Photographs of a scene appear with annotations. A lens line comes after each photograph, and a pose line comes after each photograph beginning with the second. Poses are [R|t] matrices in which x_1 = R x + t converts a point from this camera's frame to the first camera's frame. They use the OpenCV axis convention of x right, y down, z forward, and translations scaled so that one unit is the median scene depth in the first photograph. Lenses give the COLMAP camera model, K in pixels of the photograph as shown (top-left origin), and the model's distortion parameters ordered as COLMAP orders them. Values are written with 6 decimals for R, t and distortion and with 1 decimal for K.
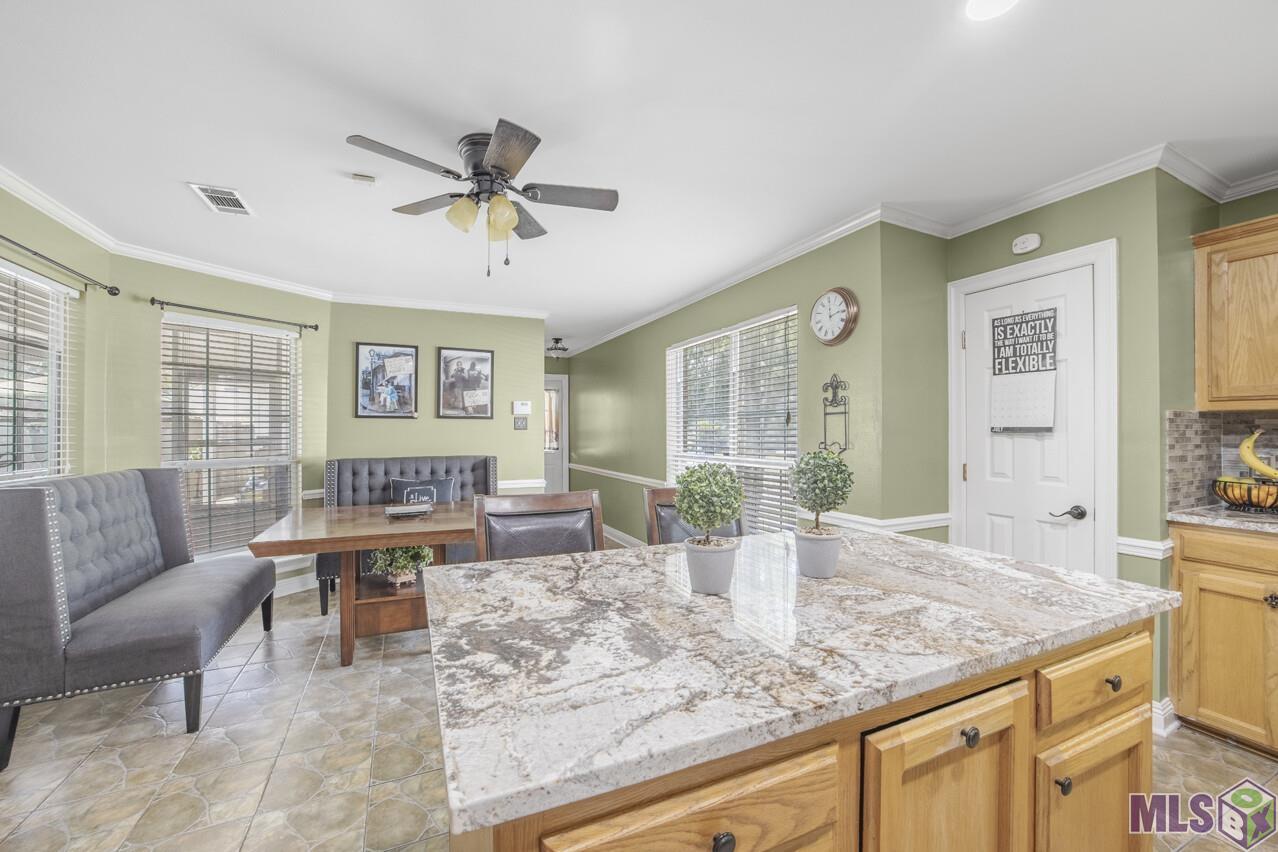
lens RADIAL K [[515.5, 0, 631.5], [0, 515.5, 427.3], [0, 0, 1]] dist [-0.031639, 0.007717]
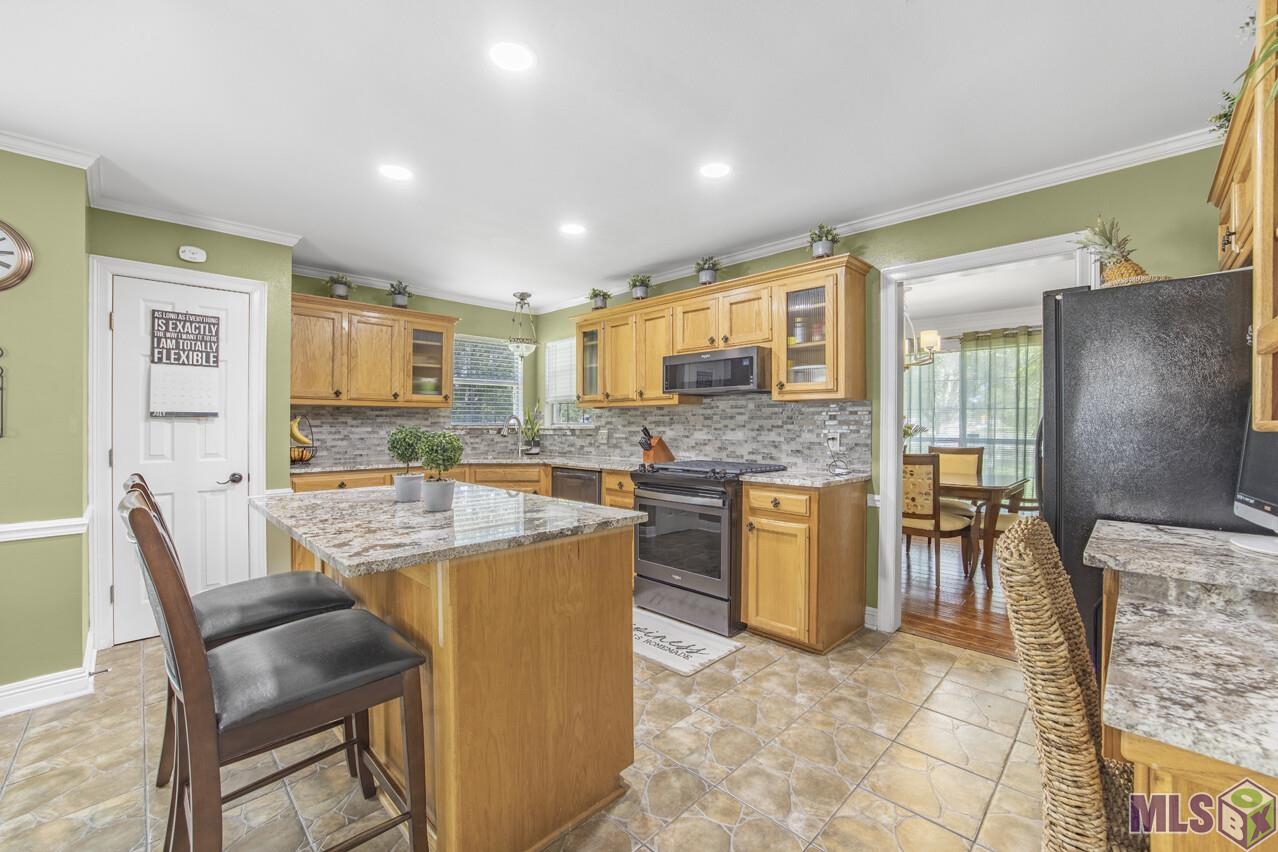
lens RADIAL K [[515.5, 0, 649.0], [0, 515.5, 421.7], [0, 0, 1]] dist [-0.031639, 0.007717]
pose [[-0.367089, -0.000835, 0.930186, -0.823626], [-0.005692, 0.999983, -0.001349, 0.019618], [-0.930169, -0.005790, -0.367087, 0.543682]]
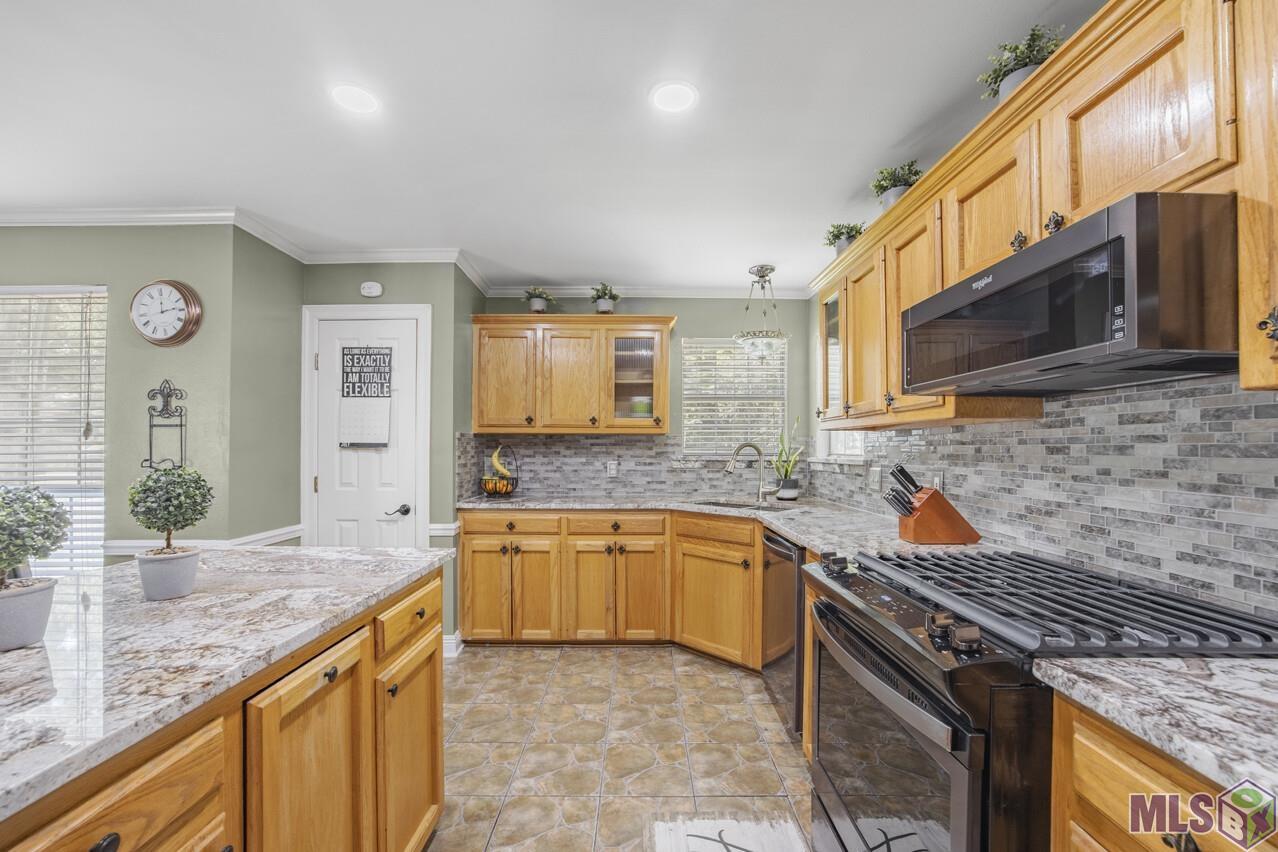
lens RADIAL K [[515.5, 0, 648.7], [0, 515.5, 442.0], [0, 0, 1]] dist [-0.031639, 0.007717]
pose [[0.396598, 0.007679, 0.917960, -0.072493], [-0.006365, 0.999964, -0.005615, -0.000625], [-0.917970, -0.003616, 0.396632, -0.094588]]
